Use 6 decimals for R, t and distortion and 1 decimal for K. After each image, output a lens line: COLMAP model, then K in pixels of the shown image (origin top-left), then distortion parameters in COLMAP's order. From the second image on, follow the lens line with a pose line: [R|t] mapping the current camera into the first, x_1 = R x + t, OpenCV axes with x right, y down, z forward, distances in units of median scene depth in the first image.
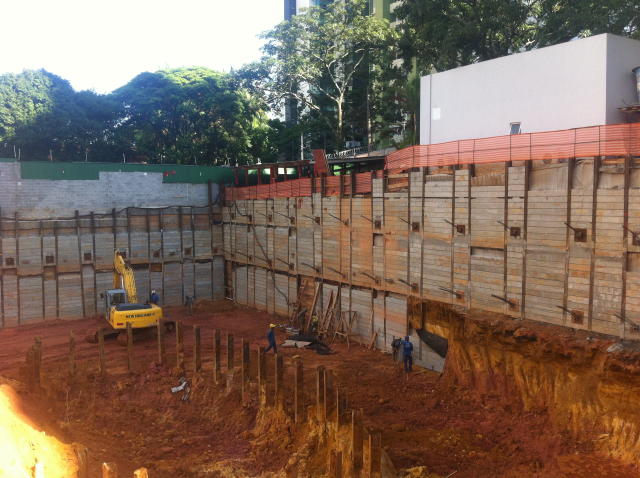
lens RADIAL K [[622.1, 0, 328.6], [0, 622.1, 246.8], [0, 0, 1]] dist [0.001666, 0.000000]
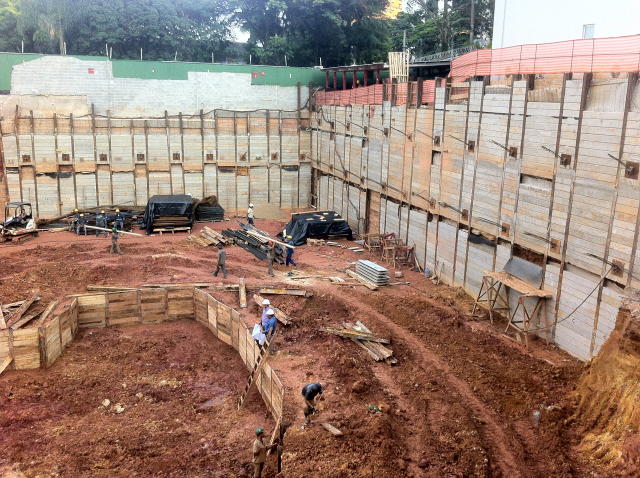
lens RADIAL K [[622.1, 0, 324.6], [0, 622.1, 258.0], [0, 0, 1]] dist [0.001666, 0.000000]
pose [[0.962507, 0.098085, -0.252902, 0.137371], [-0.053459, 0.982641, 0.177651, -0.016546], [0.265937, -0.157470, 0.951042, 0.061914]]
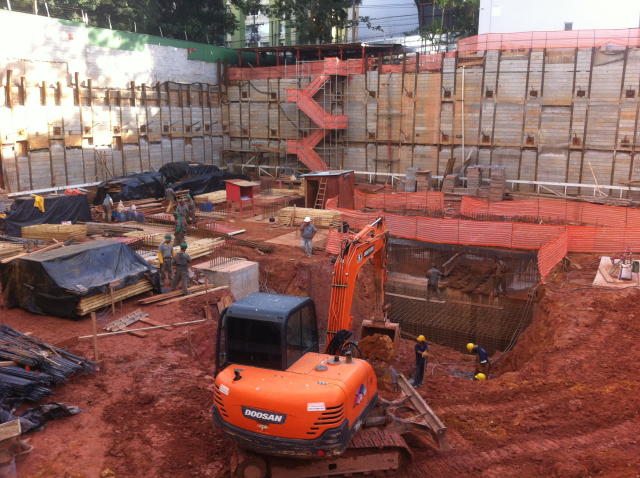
lens RADIAL K [[622.1, 0, 335.3], [0, 622.1, 251.3], [0, 0, 1]] dist [0.001666, 0.000000]
pose [[0.874101, -0.092595, 0.476838, -0.661699], [0.026335, 0.989253, 0.143824, 0.082201], [-0.485031, -0.113159, 0.867145, -0.065674]]
